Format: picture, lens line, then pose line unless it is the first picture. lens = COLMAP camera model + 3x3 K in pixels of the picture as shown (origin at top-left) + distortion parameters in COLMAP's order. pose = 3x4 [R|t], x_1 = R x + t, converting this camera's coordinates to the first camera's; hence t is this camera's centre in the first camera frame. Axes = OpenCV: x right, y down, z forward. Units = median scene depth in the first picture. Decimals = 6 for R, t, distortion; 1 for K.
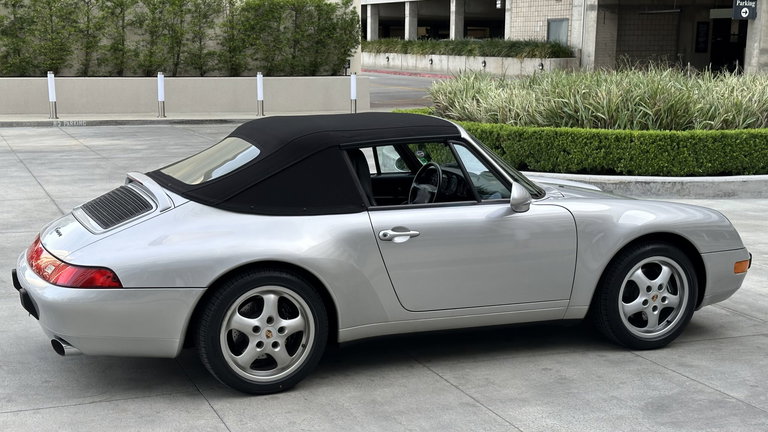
lens RADIAL K [[1080.3, 0, 376.1], [0, 1080.3, 248.7], [0, 0, 1]] dist [0.121947, 0.000000]
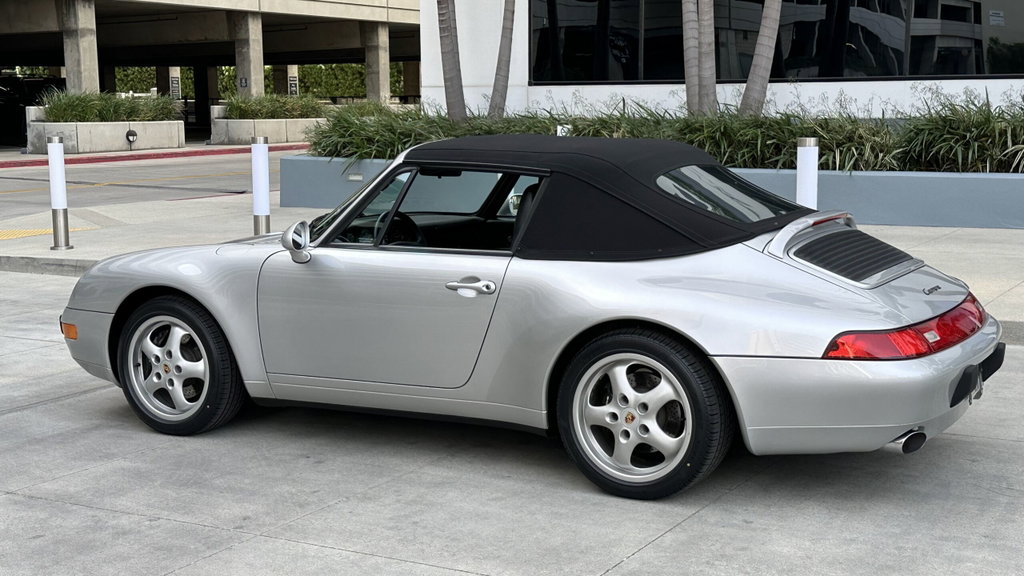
lens RADIAL K [[1412.1, 0, 512.4], [0, 1412.1, 291.5], [0, 0, 1]] dist [0.127150, 0.000000]
pose [[-0.623299, -0.113578, 0.773692, -0.775838], [0.141603, 0.956646, 0.254513, -0.270764], [-0.769056, 0.268195, -0.580193, 1.605347]]
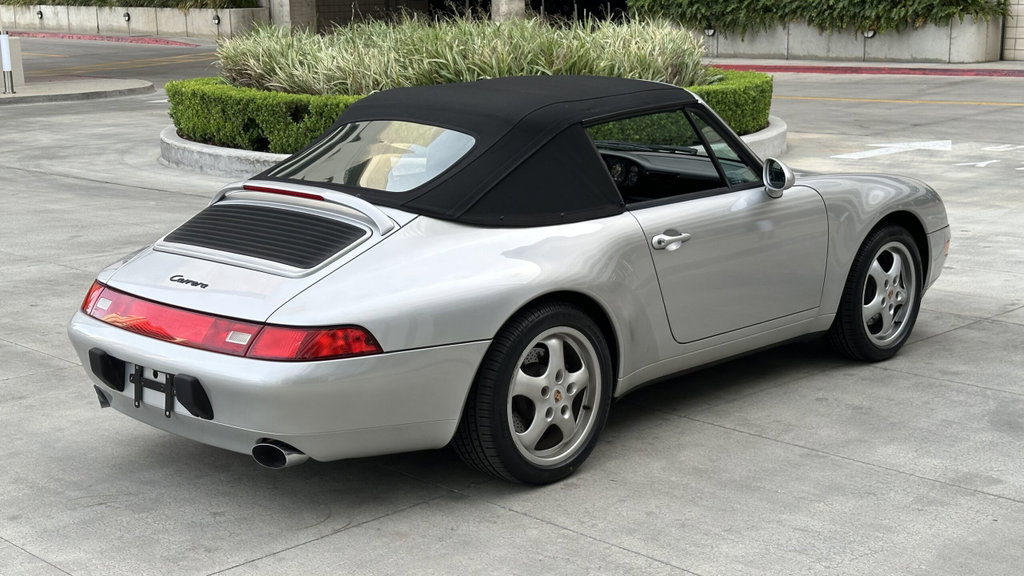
lens RADIAL K [[1440.4, 0, 513.8], [0, 1440.4, 289.1], [0, 0, 1]] dist [0.121947, 0.000000]
pose [[0.917401, -0.098190, 0.385660, -0.401253], [0.091735, 0.995163, 0.035152, -0.021280], [-0.387246, 0.003130, 0.921971, 0.126912]]
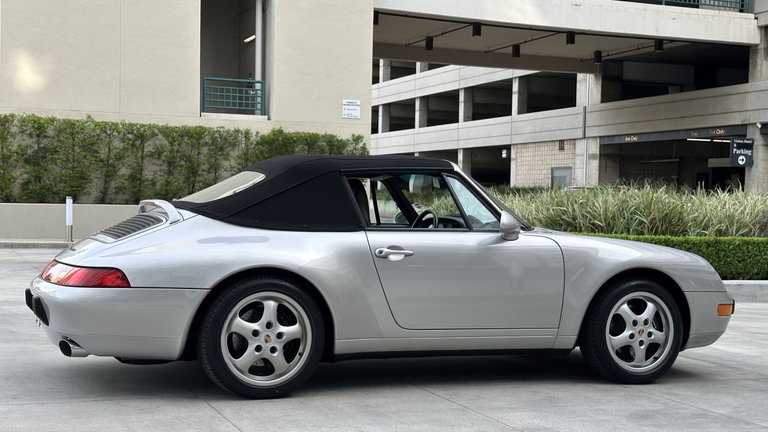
lens RADIAL K [[1080.3, 0, 380.2], [0, 1080.3, 220.3], [0, 0, 1]] dist [0.121947, 0.000000]
pose [[0.999855, 0.015898, -0.006182, 0.011937], [-0.016721, 0.985136, -0.170962, 0.120198], [0.003372, 0.171040, 0.985258, -0.041066]]
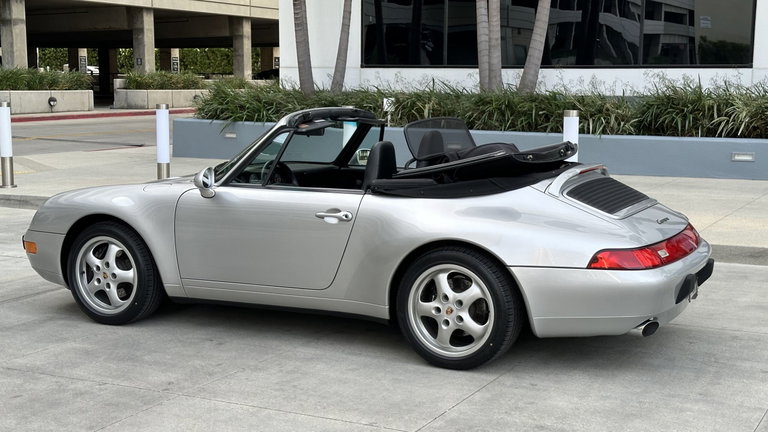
lens RADIAL K [[1080.3, 0, 391.1], [0, 1080.3, 214.7], [0, 0, 1]] dist [0.121947, 0.000000]
pose [[-0.657795, -0.111601, 0.744883, -0.802098], [0.123279, 0.959673, 0.252648, -0.282721], [-0.743040, 0.258019, -0.617510, 1.650423]]
